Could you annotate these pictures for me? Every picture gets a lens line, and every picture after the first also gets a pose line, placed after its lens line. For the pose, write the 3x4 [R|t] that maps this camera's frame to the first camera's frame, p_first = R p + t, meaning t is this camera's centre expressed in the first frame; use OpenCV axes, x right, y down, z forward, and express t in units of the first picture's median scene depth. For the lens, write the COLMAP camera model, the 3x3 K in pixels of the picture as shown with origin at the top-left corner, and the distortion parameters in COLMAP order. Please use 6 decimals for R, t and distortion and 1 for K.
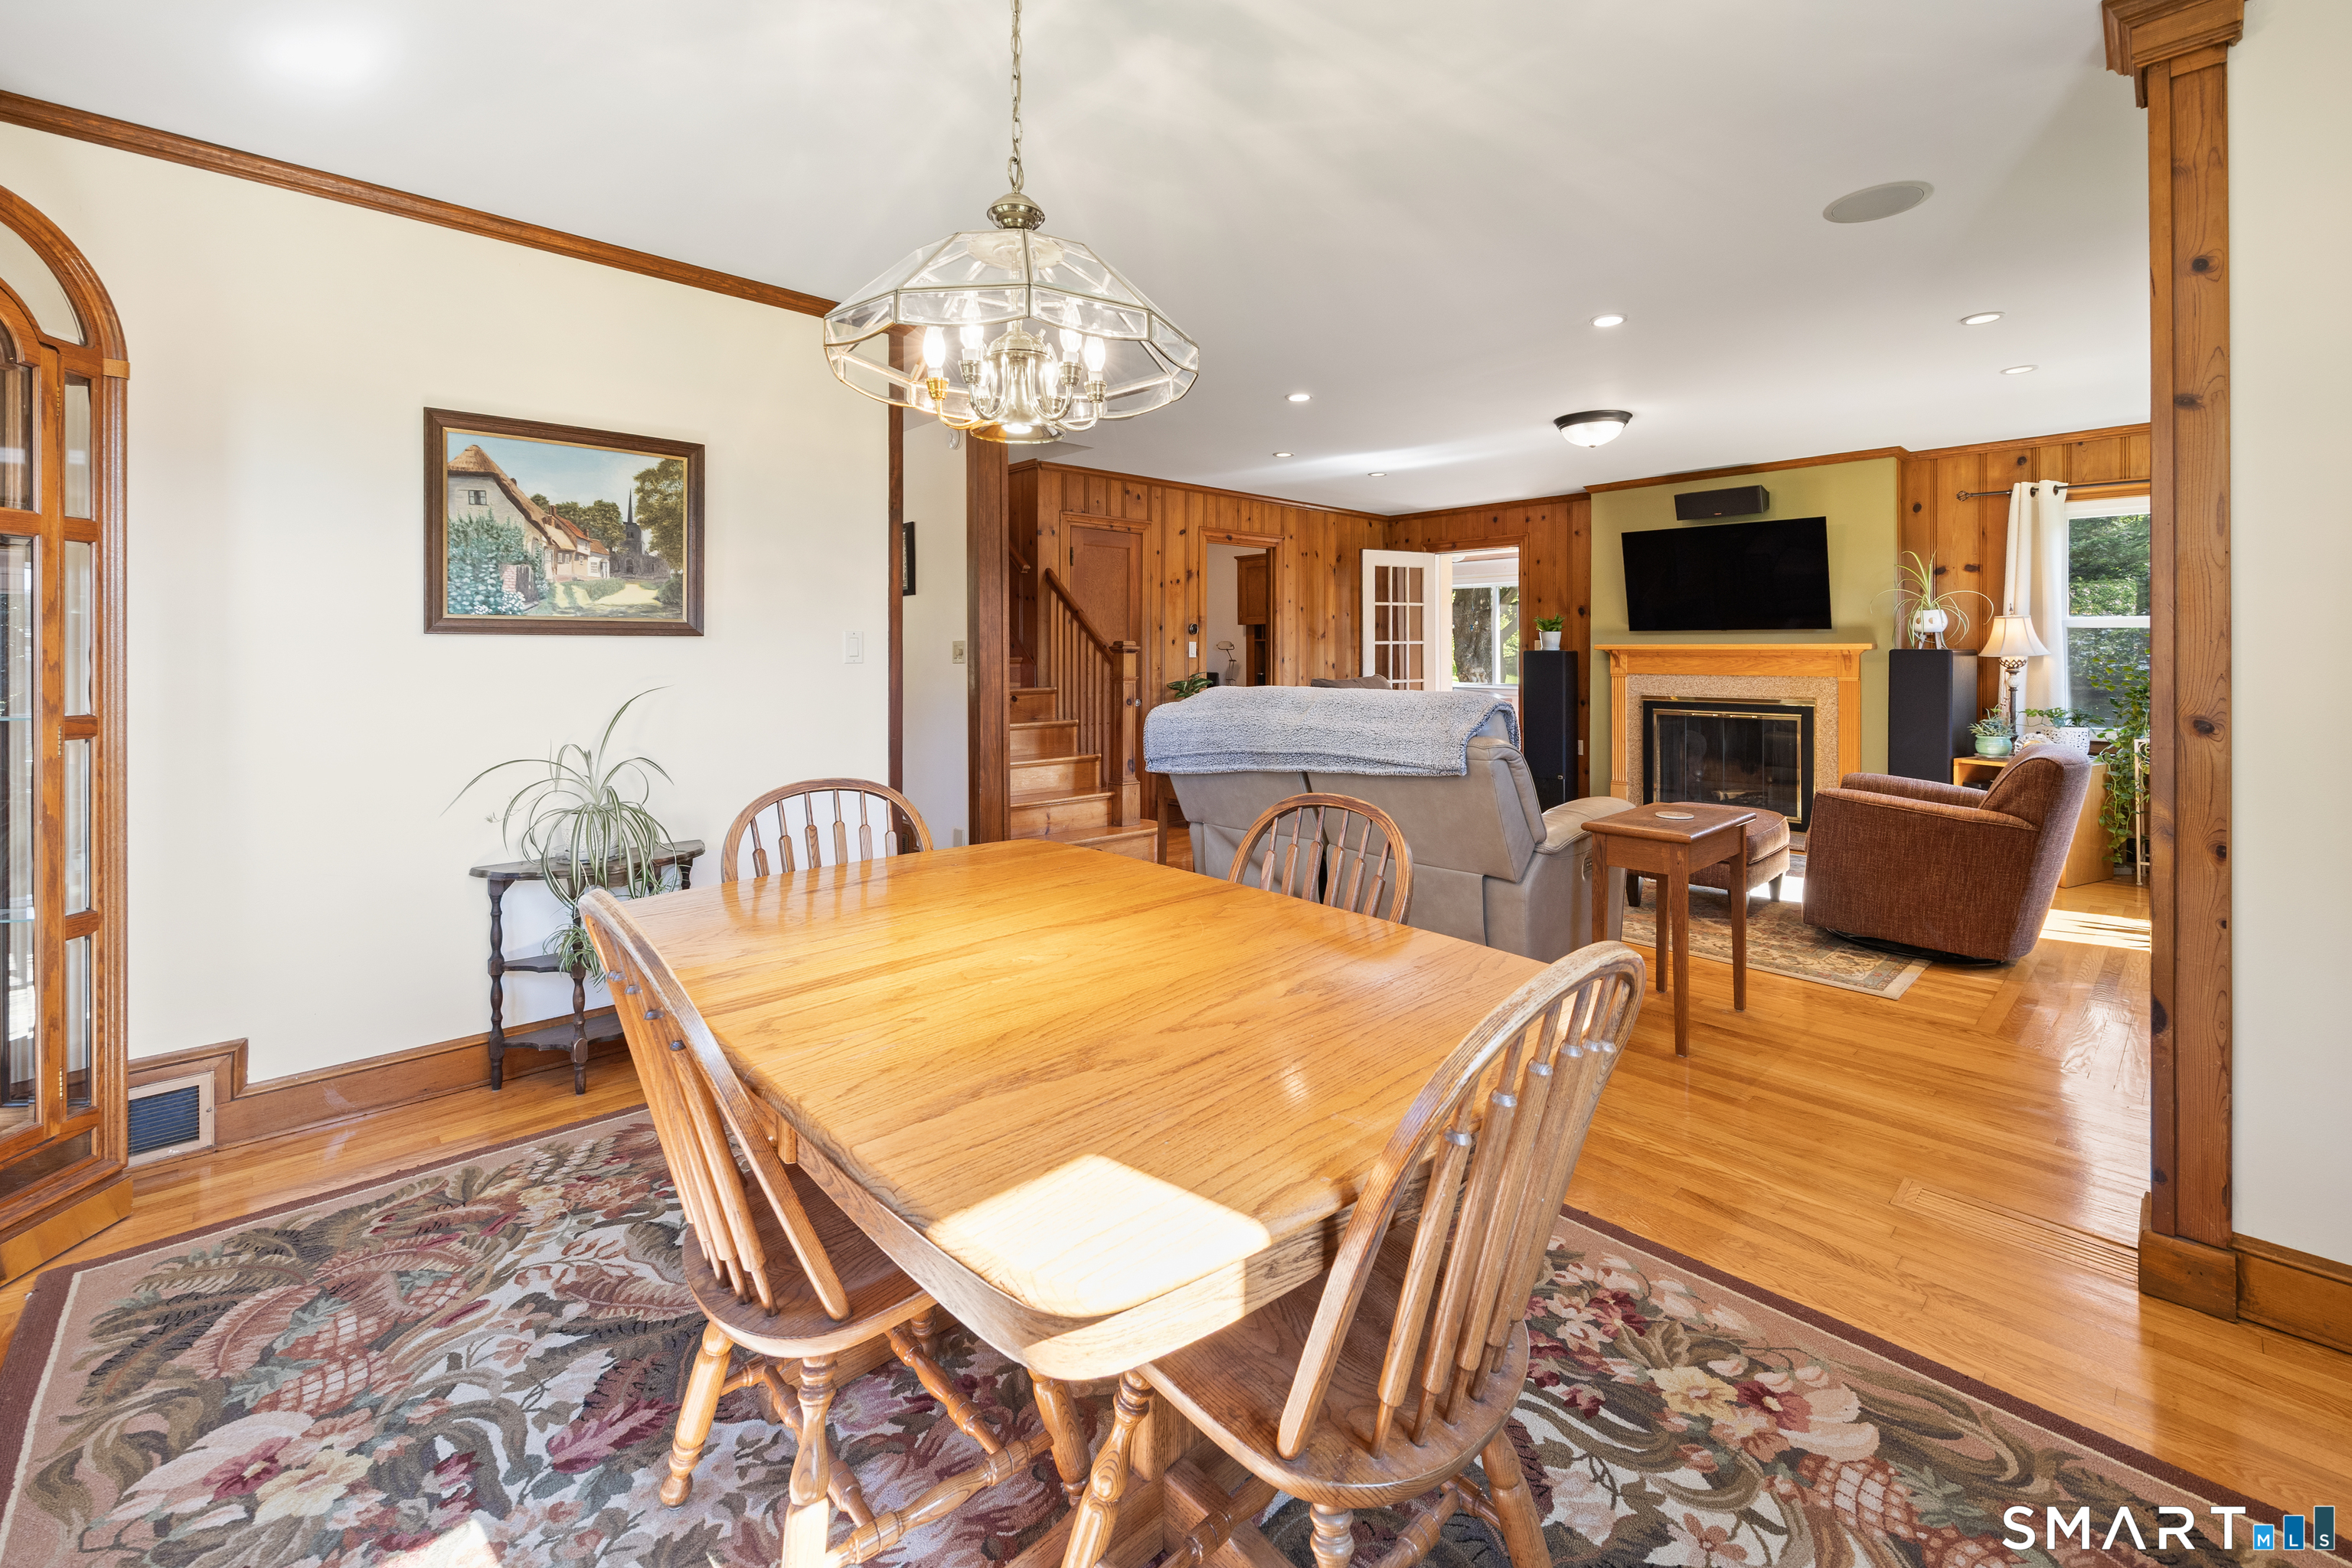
lens RADIAL K [[966.8, 0, 1181.1], [0, 966.8, 640.9], [0, 0, 1]] dist [0.000283, 0.000192]
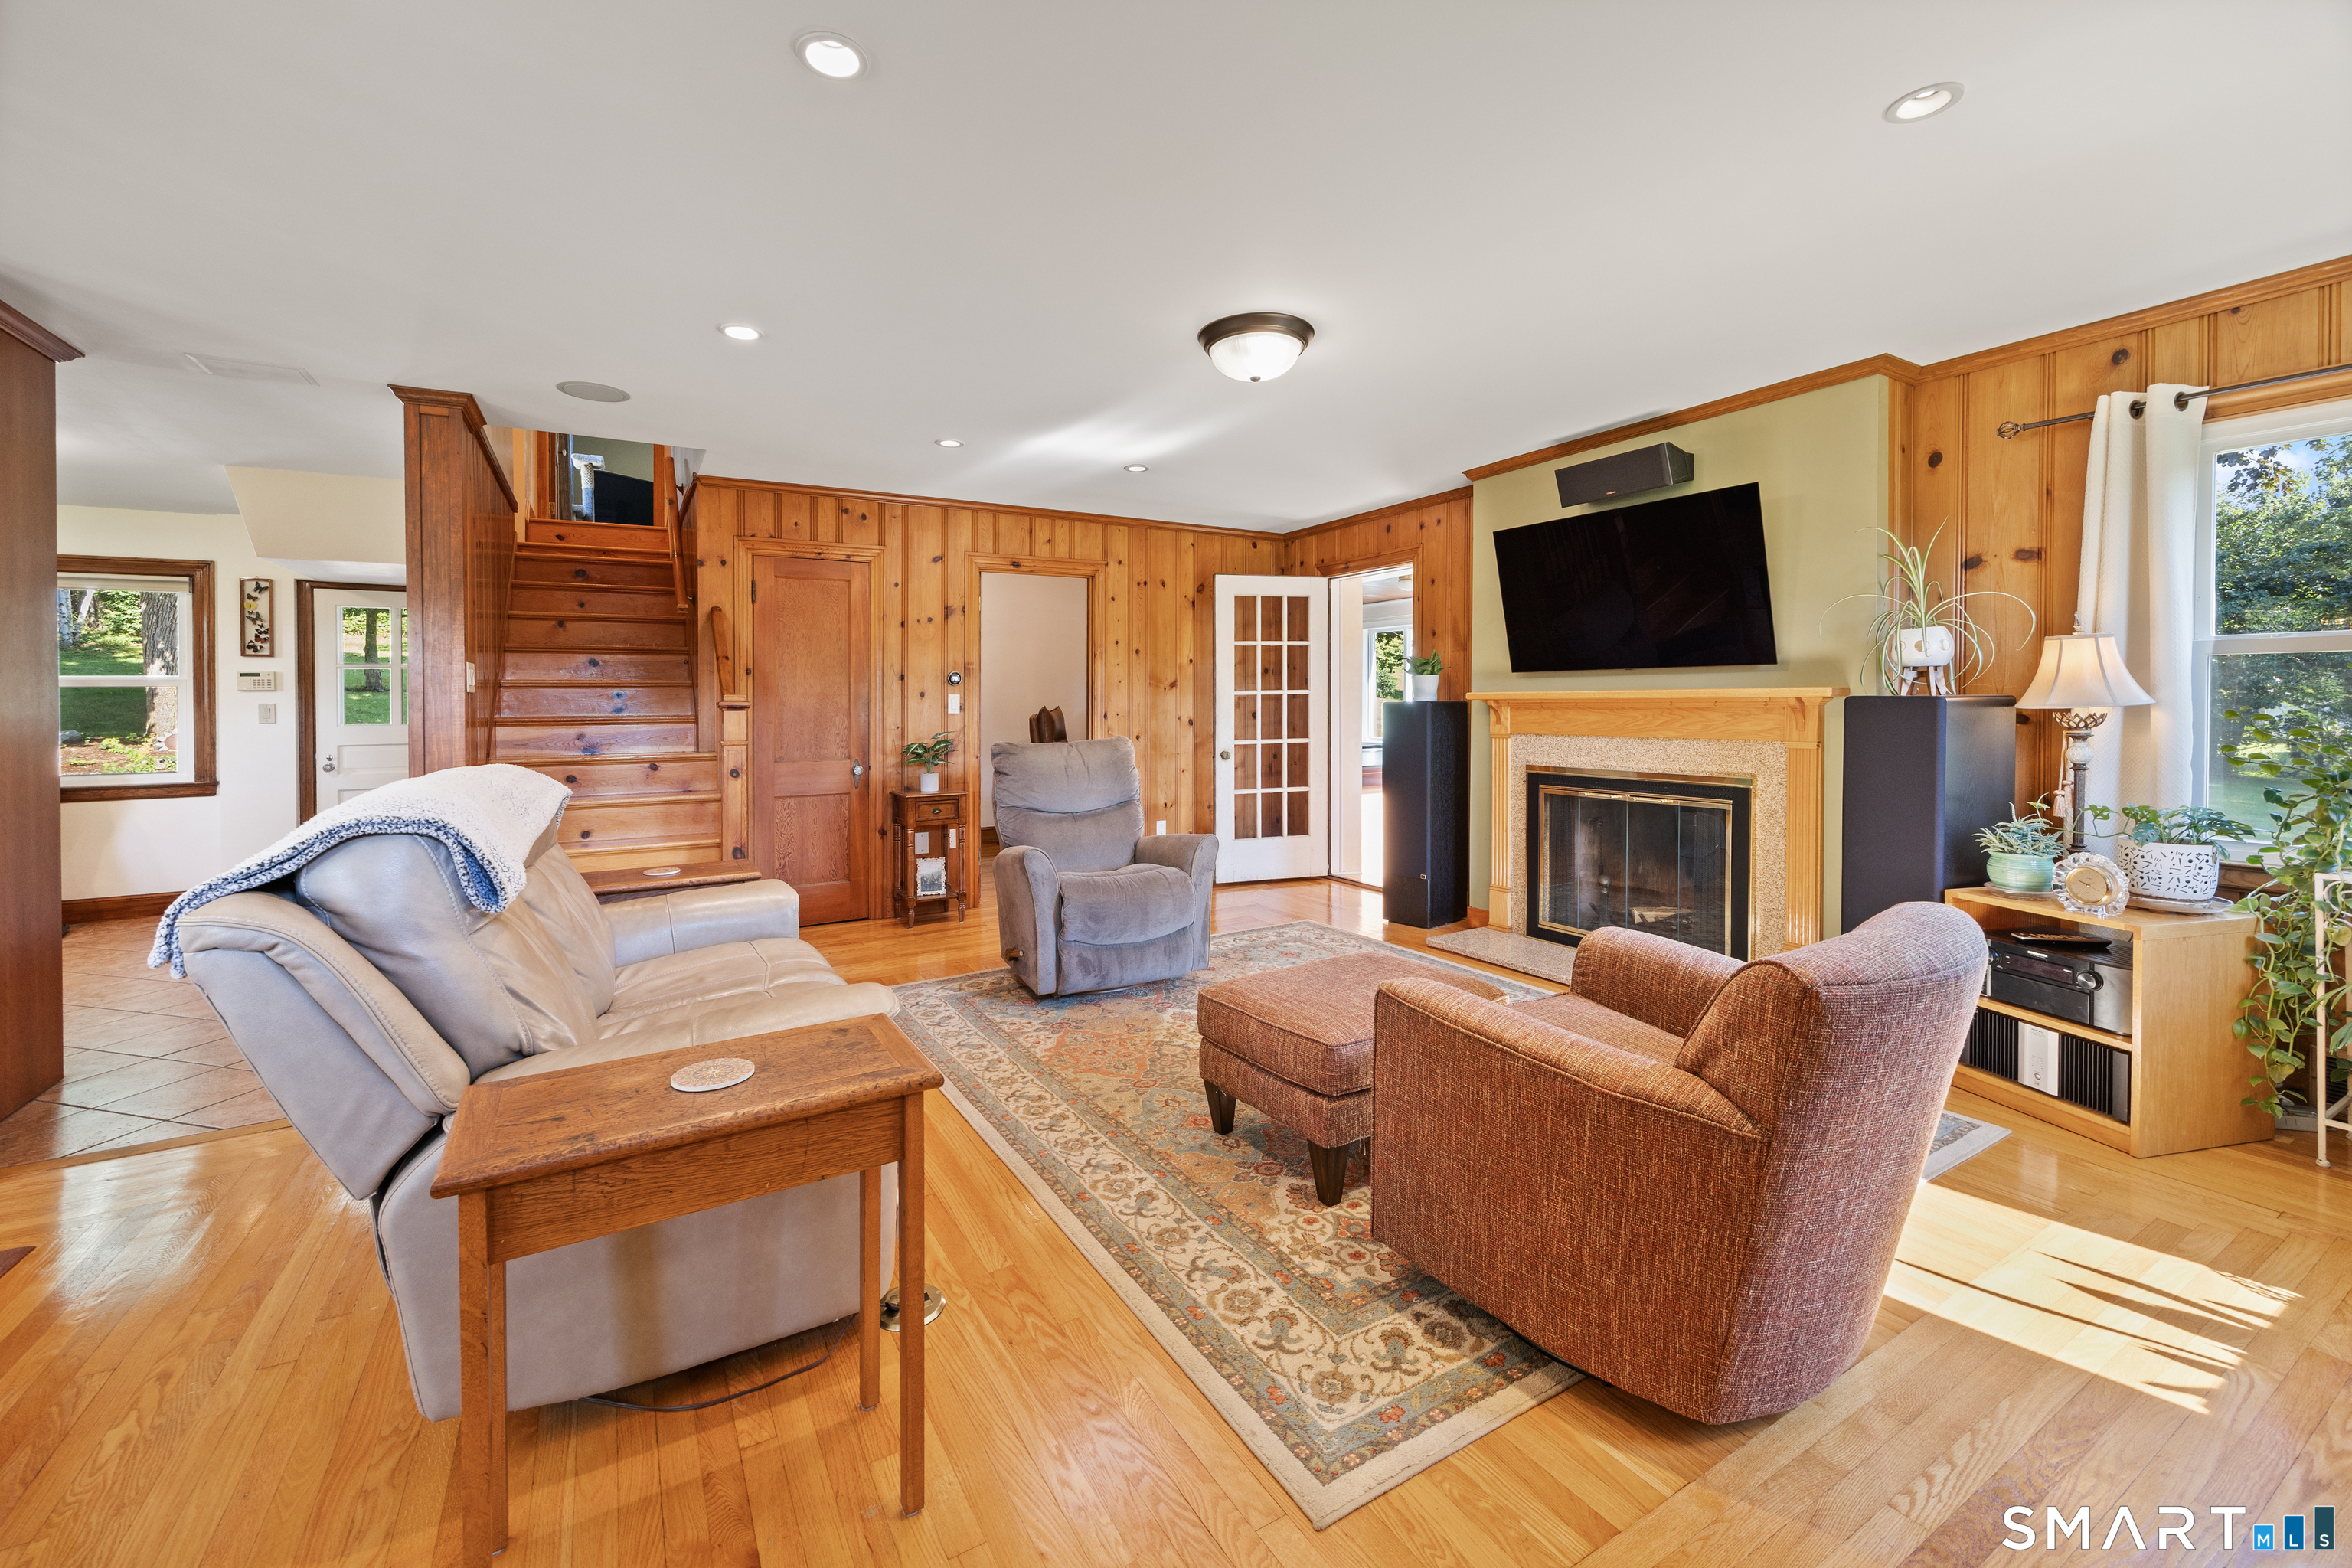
lens RADIAL K [[928.0, 0, 1177.8], [0, 928.0, 701.7], [0, 0, 1]] dist [-0.000360, 0.000154]
pose [[0.973659, -0.007754, -0.227878, 0.423078], [0.010060, 0.999909, 0.008958, 0.002512], [0.227788, -0.011015, 0.973648, 0.323751]]
